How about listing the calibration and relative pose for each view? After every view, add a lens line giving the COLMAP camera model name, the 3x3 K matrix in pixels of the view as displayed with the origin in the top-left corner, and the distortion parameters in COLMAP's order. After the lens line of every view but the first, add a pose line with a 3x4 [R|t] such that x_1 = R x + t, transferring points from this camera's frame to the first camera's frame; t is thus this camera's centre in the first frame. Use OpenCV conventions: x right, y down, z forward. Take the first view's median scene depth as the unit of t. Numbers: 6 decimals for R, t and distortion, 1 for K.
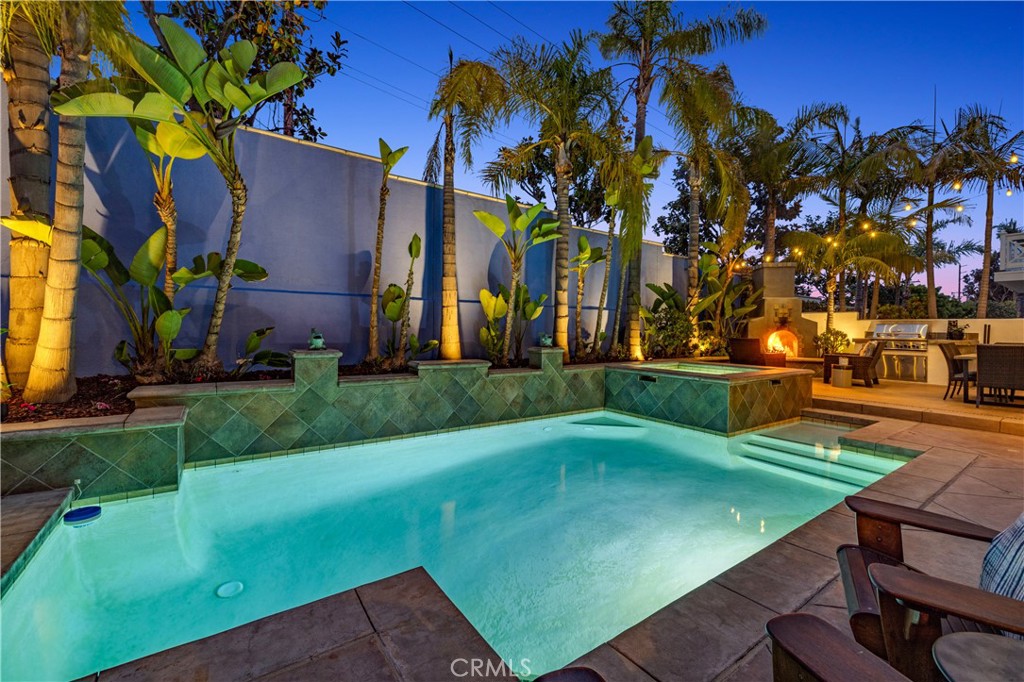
lens RADIAL K [[427.8, 0, 508.1], [0, 427.8, 335.2], [0, 0, 1]] dist [0.002211, 0.000077]
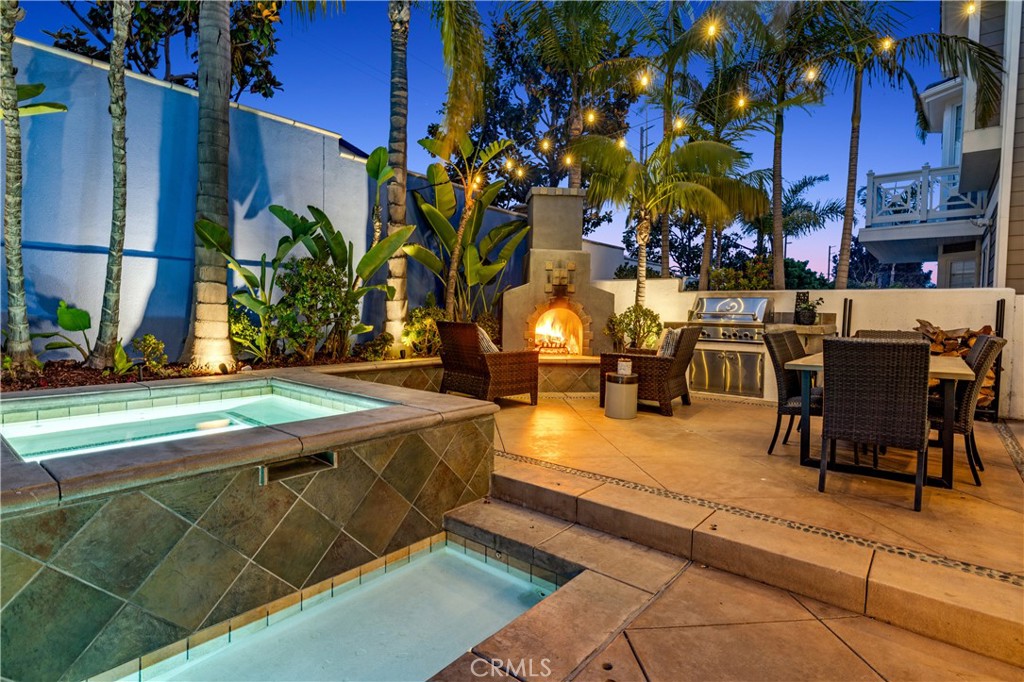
lens RADIAL K [[524.5, 0, 505.8], [0, 524.5, 336.9], [0, 0, 1]] dist [-0.003080, 0.000300]
pose [[0.966744, -0.007958, 0.255621, 0.589503], [-0.001446, 0.999330, 0.036583, 0.002194], [-0.255741, -0.035736, 0.966085, 0.522144]]
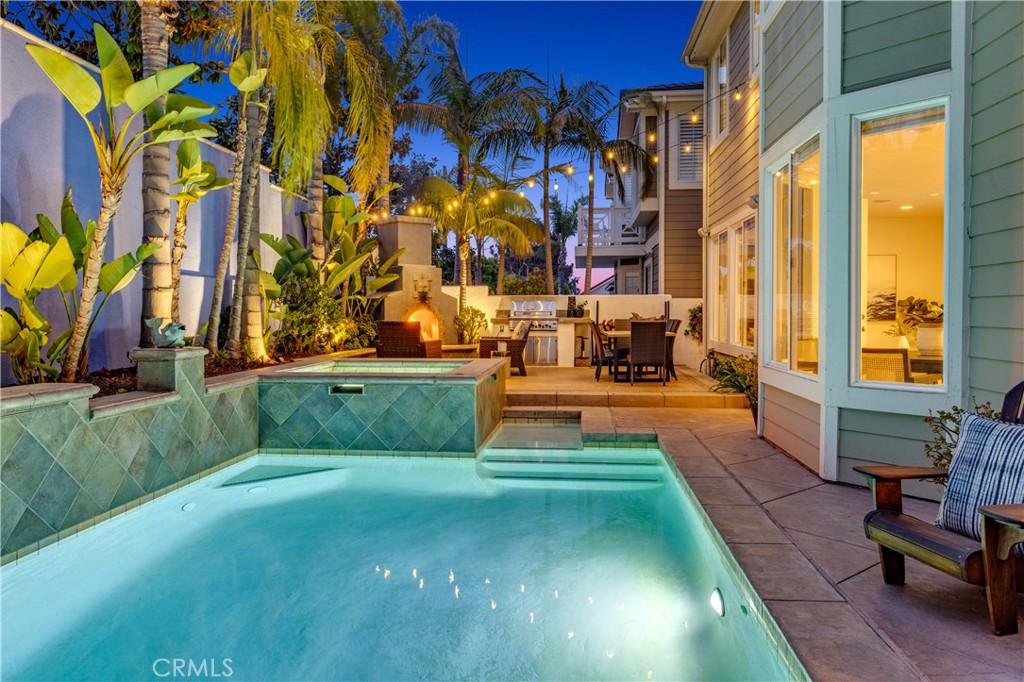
lens RADIAL K [[703.1, 0, 509.8], [0, 703.1, 340.6], [0, 0, 1]] dist [-0.001563, 0.001892]
pose [[0.652936, -0.045518, 0.756044, -0.267988], [0.022678, 0.998920, 0.040556, -0.005461], [-0.757074, -0.009335, 0.653263, 0.138657]]
